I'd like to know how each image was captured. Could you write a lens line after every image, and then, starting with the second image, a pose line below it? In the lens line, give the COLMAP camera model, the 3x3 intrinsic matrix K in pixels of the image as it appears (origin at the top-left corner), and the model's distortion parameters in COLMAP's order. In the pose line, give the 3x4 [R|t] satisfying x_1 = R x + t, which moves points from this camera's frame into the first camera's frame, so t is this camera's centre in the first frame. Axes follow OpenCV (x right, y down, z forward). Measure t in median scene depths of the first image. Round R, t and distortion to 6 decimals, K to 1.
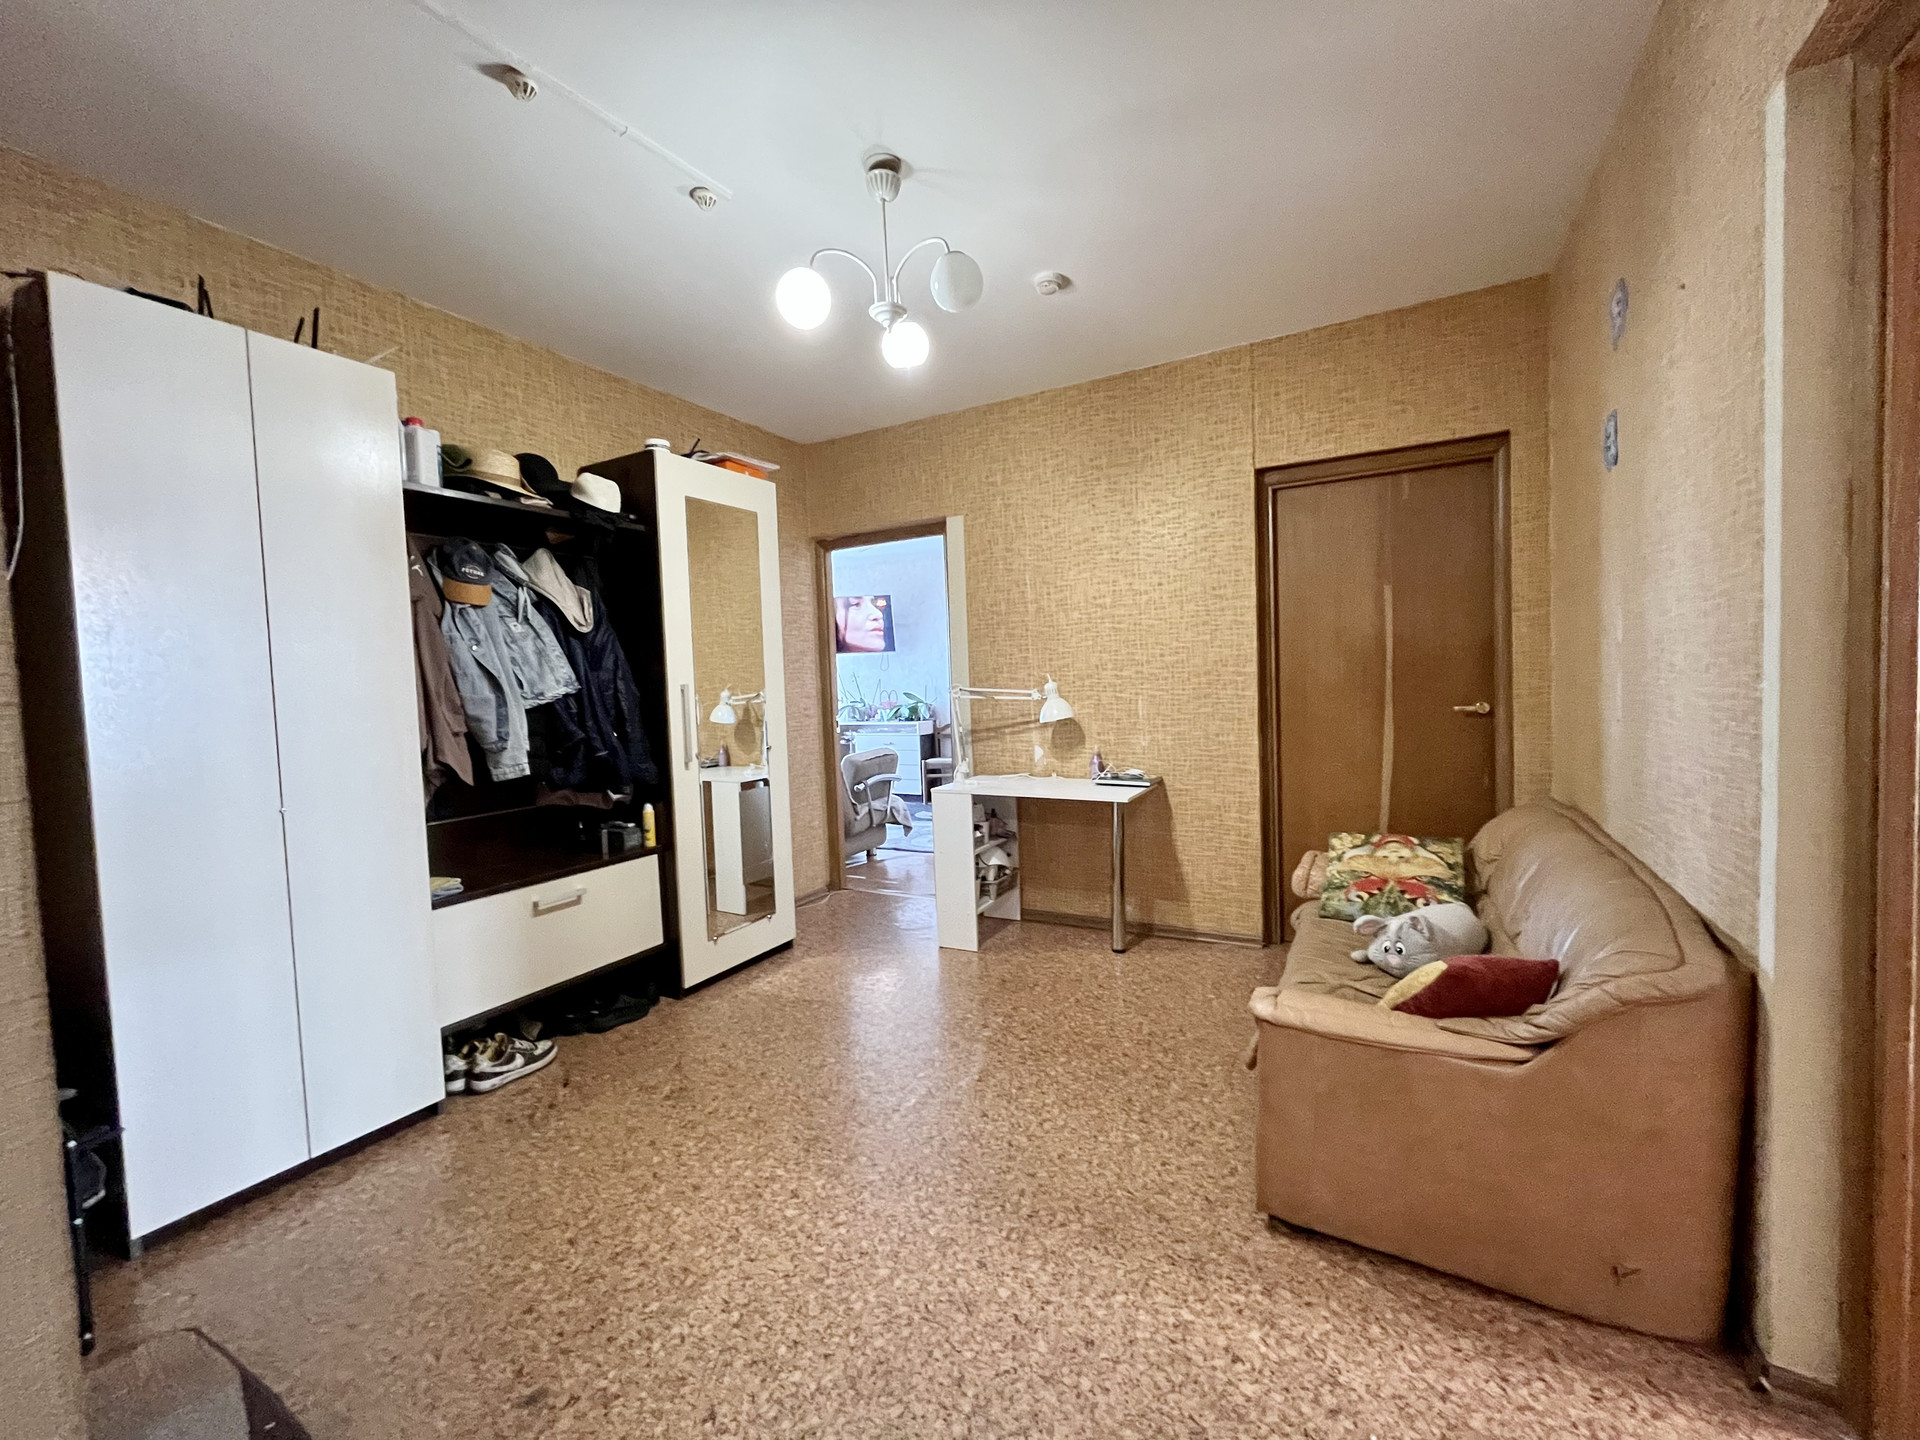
lens RADIAL K [[775.3, 0, 960.0], [0, 775.3, 720.0], [0, 0, 1]] dist [-0.000757, -0.000301]
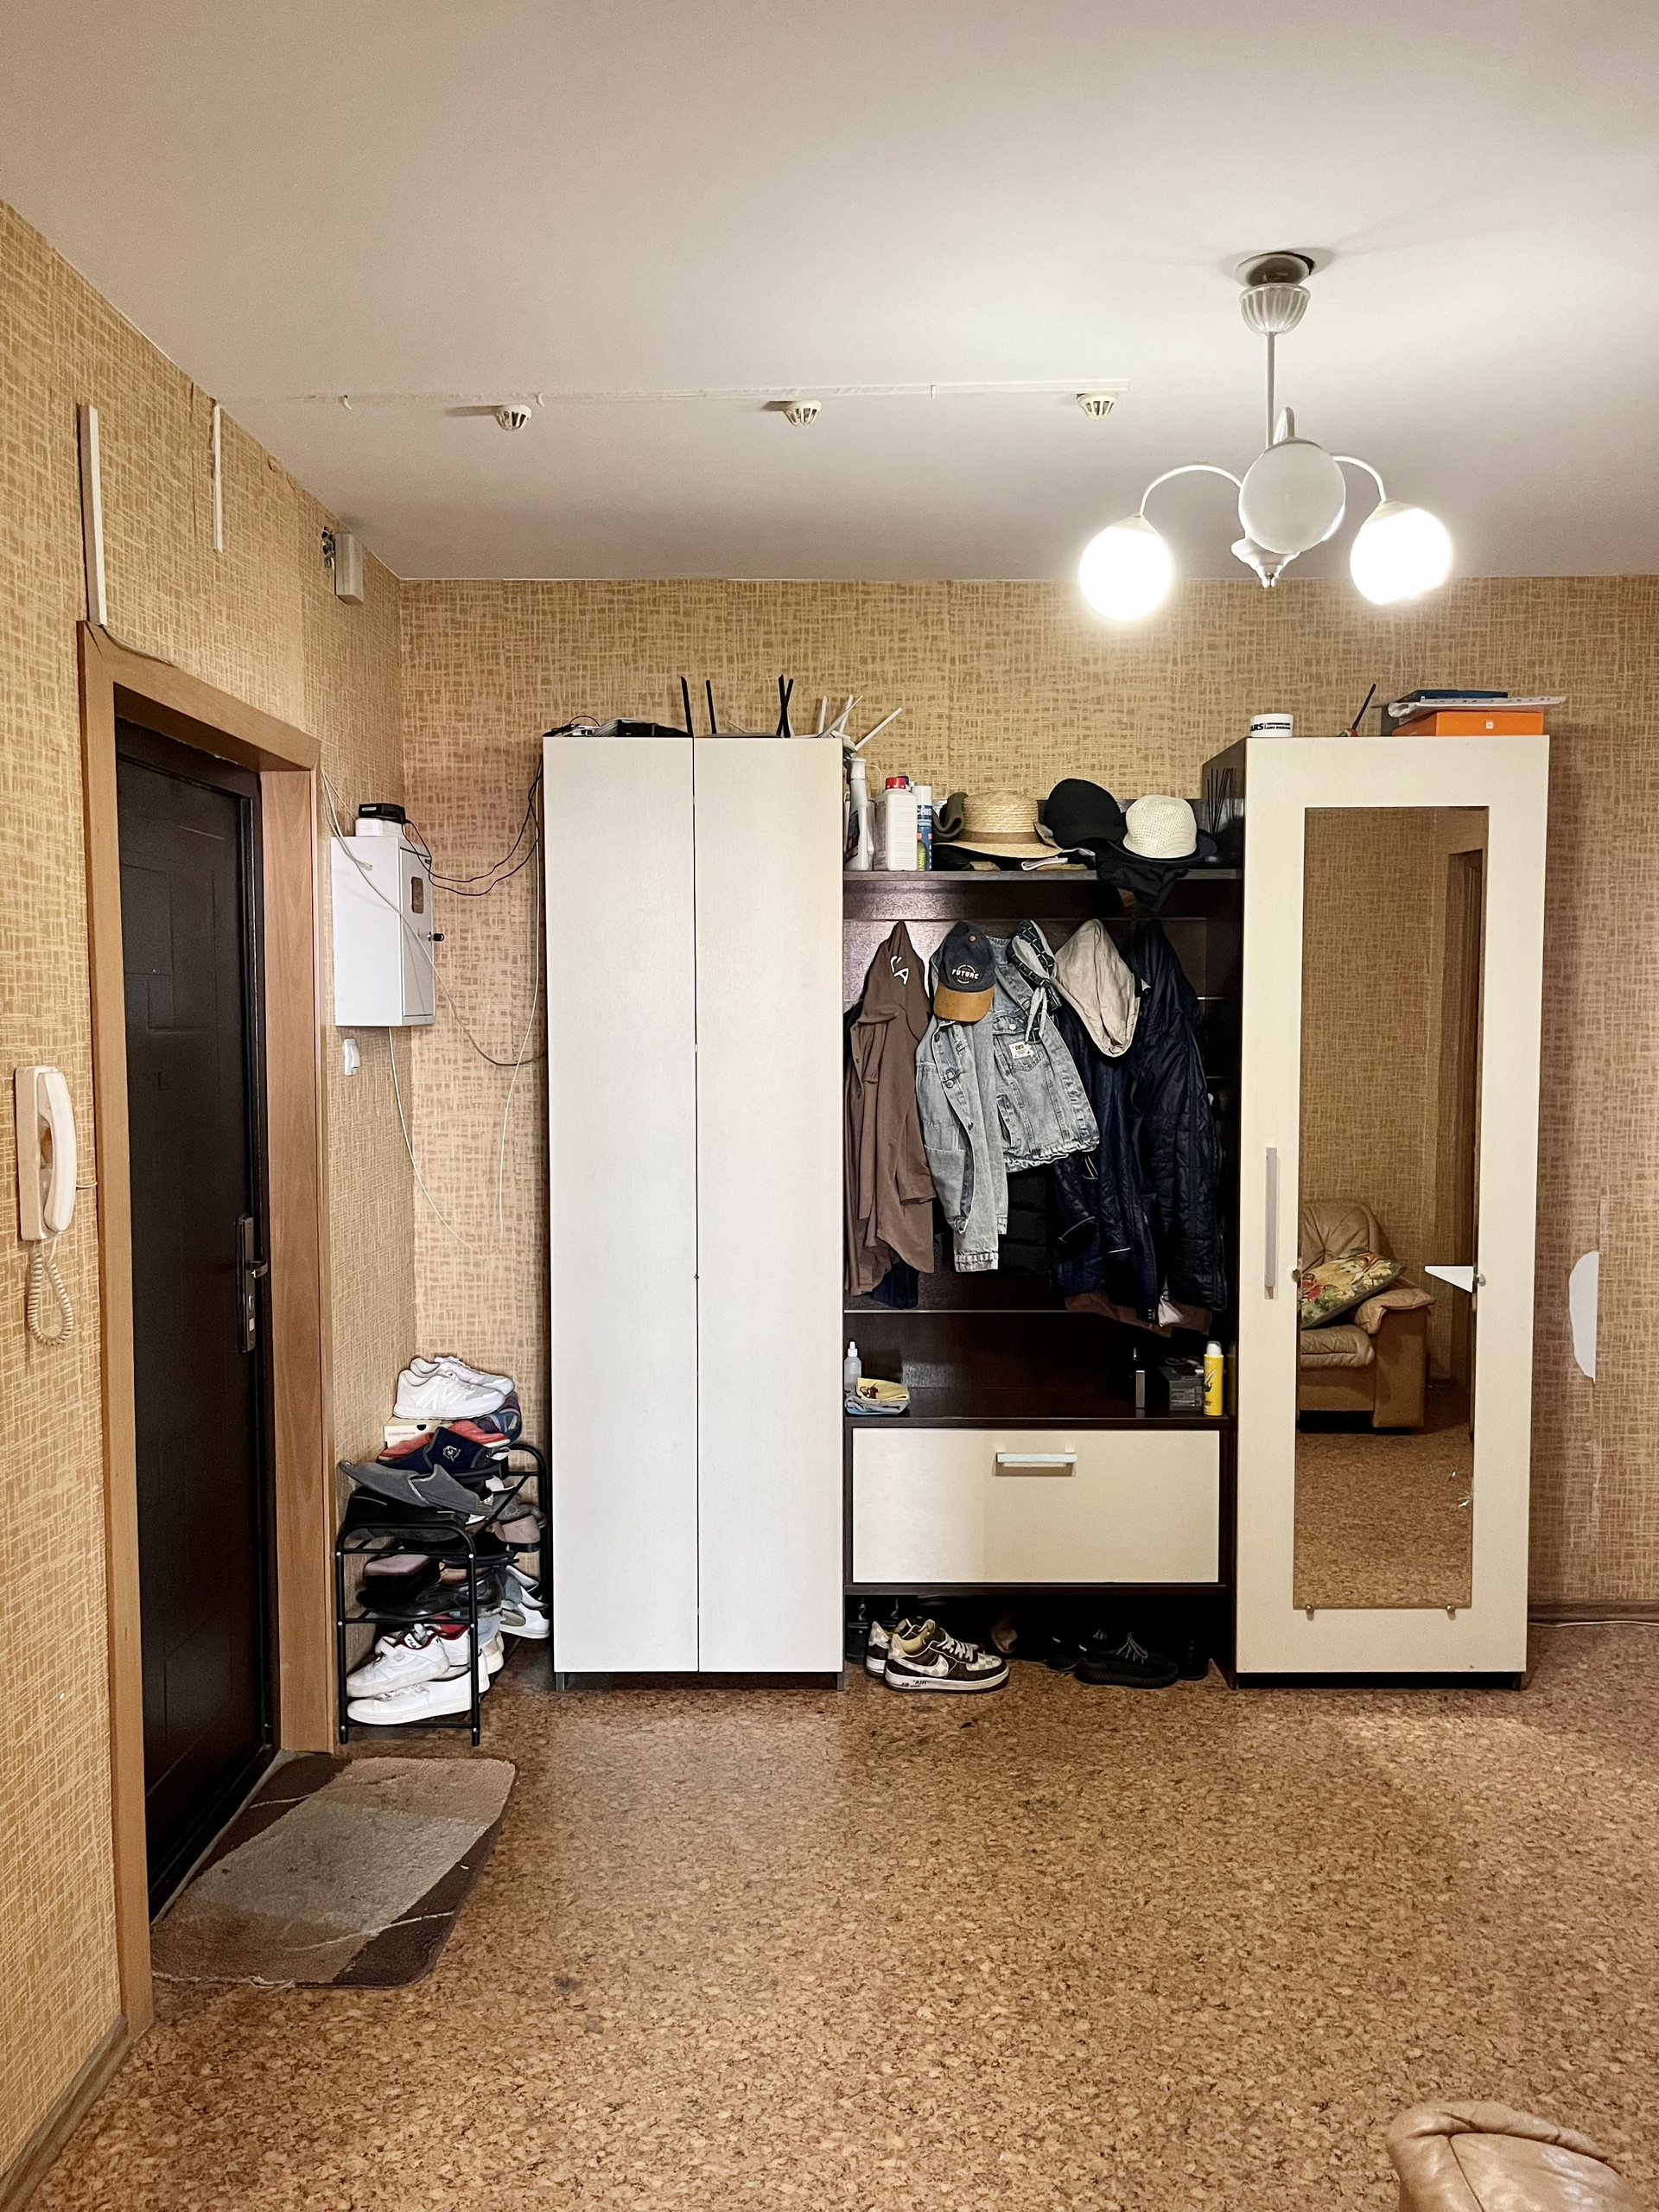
lens RADIAL K [[1666.8, 0, 838.4], [0, 1666.8, 1115.5], [0, 0, 1]] dist [0.039732, -0.083011]
pose [[0.487993, 0.093335, -0.867843, 0.653381], [-0.061538, 0.995471, 0.072458, -0.165746], [0.870676, 0.018046, 0.491526, 0.149692]]
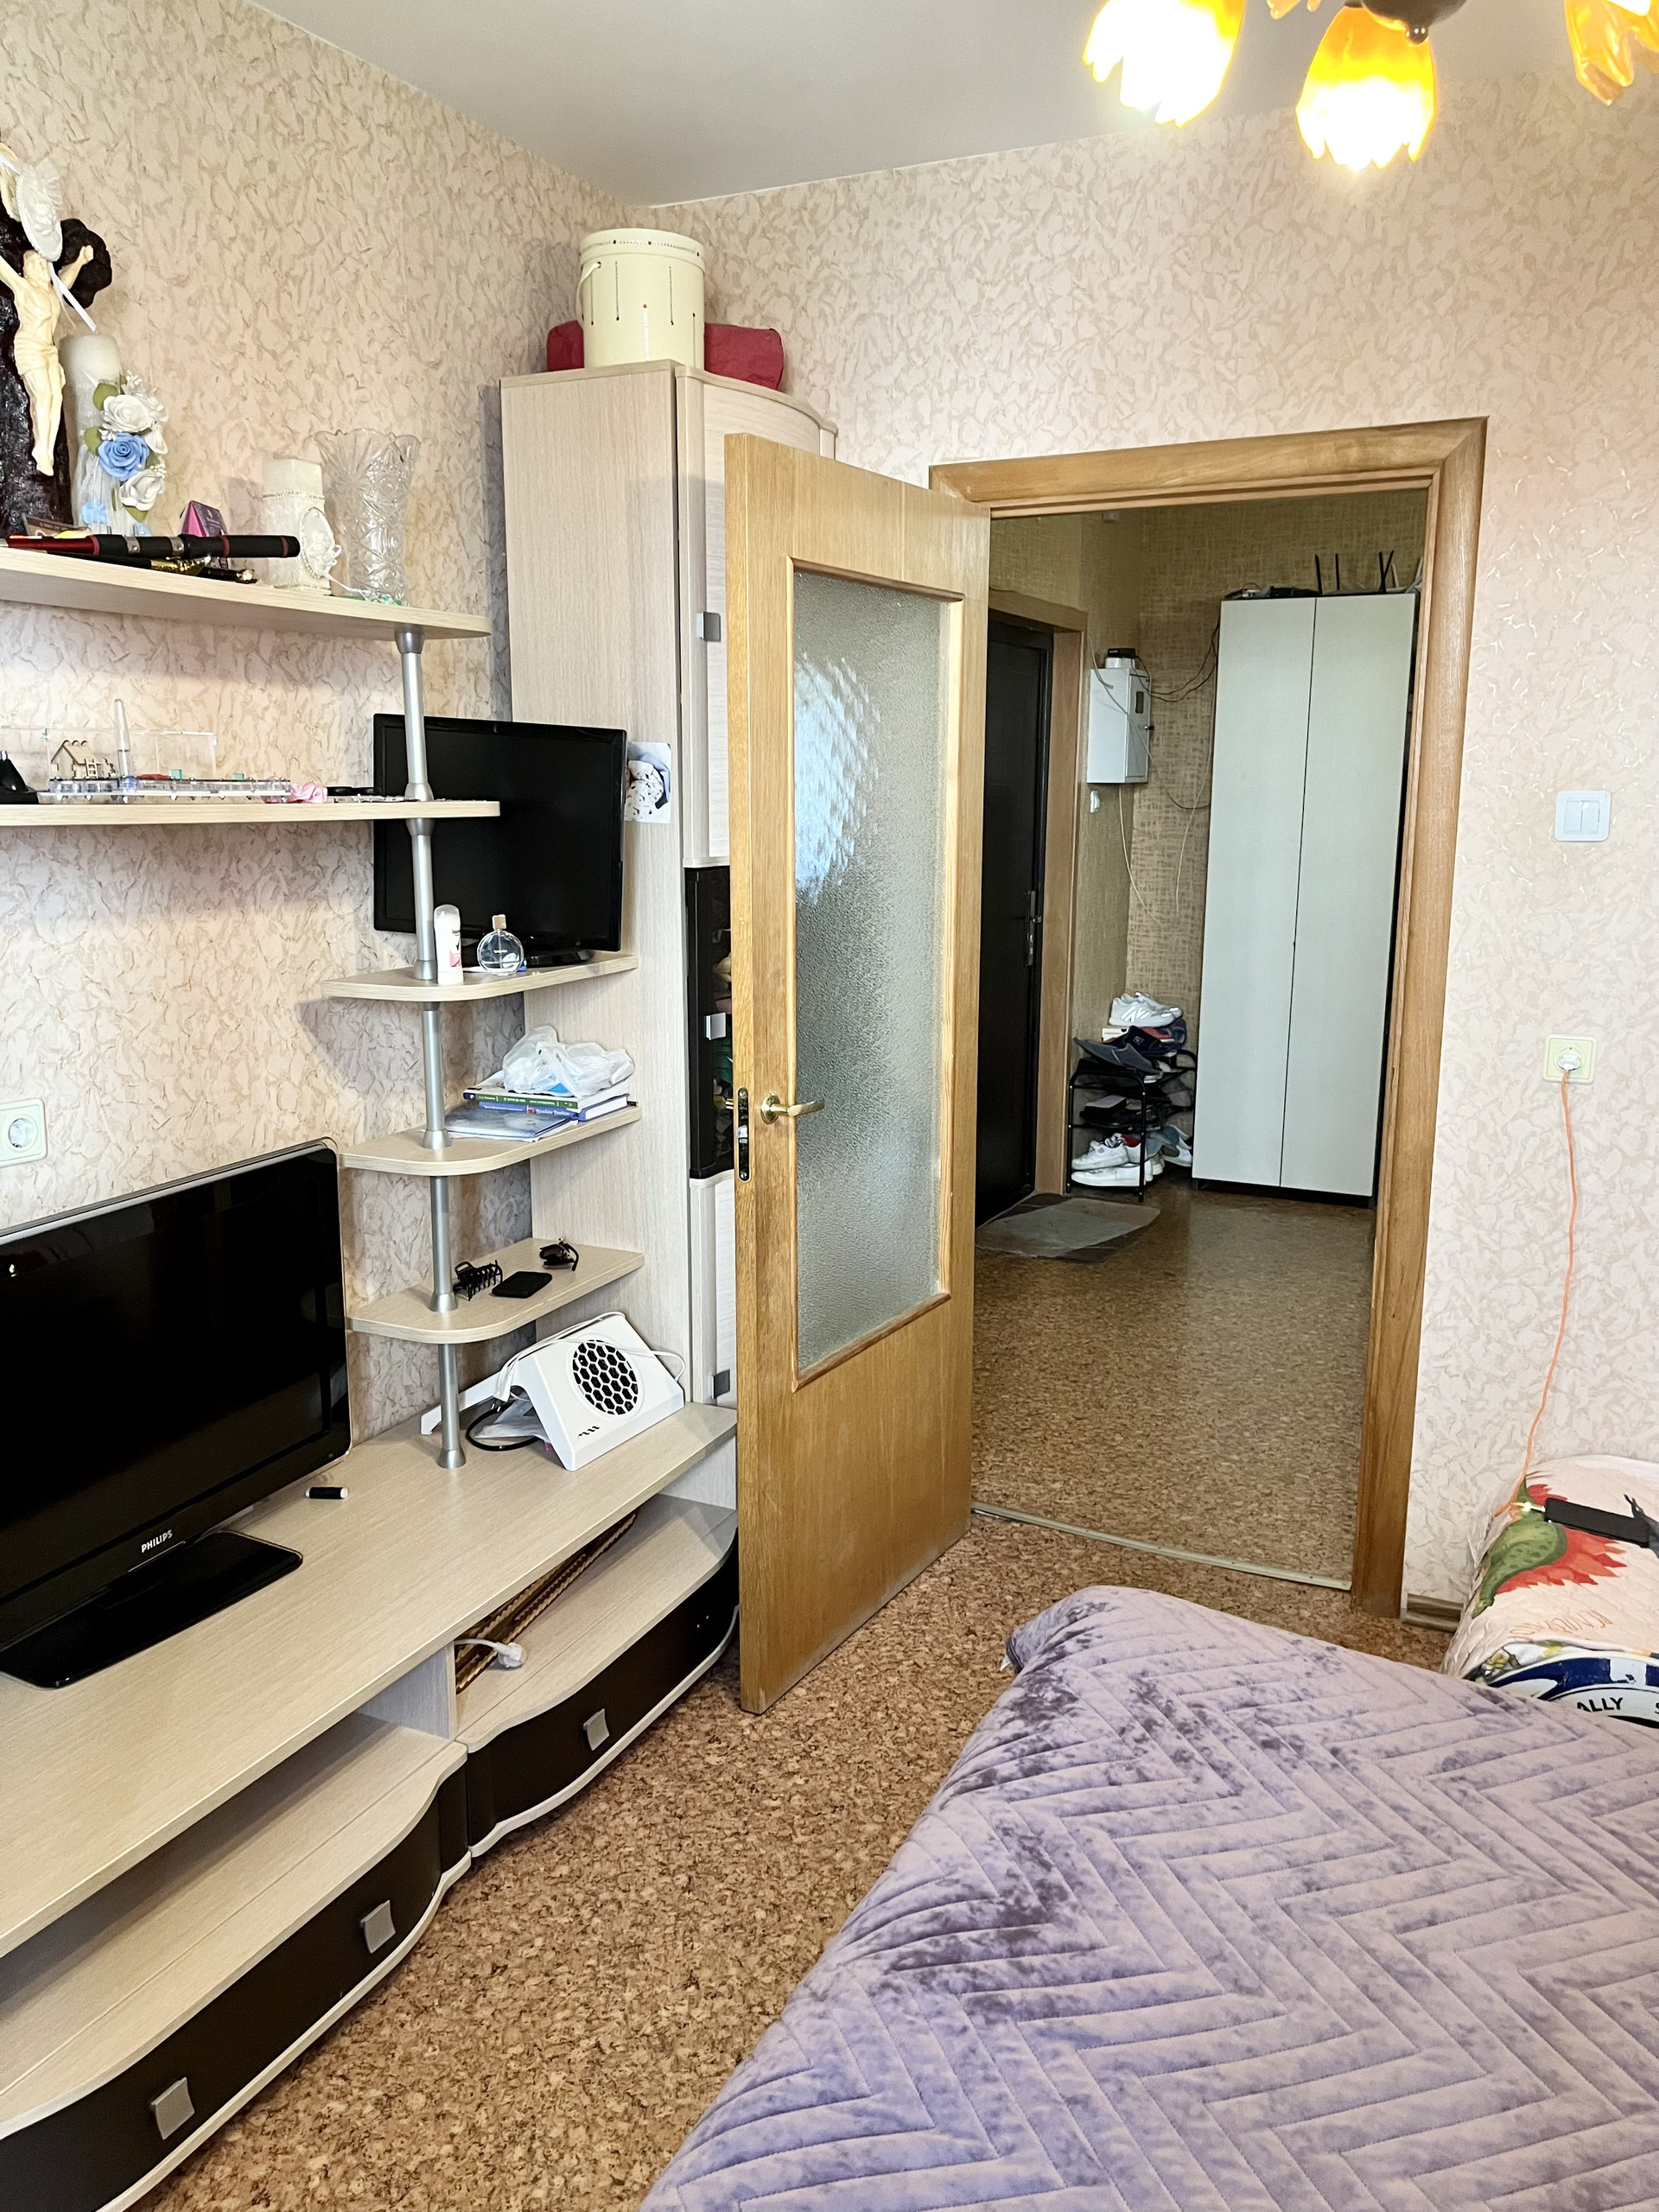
lens RADIAL K [[1666.8, 0, 838.4], [0, 1666.8, 1115.5], [0, 0, 1]] dist [0.039732, -0.083011]
pose [[0.062257, 0.238172, -0.969226, 1.637680], [-0.060088, 0.970242, 0.234562, -0.190402], [0.996250, 0.043635, 0.074715, -0.042780]]
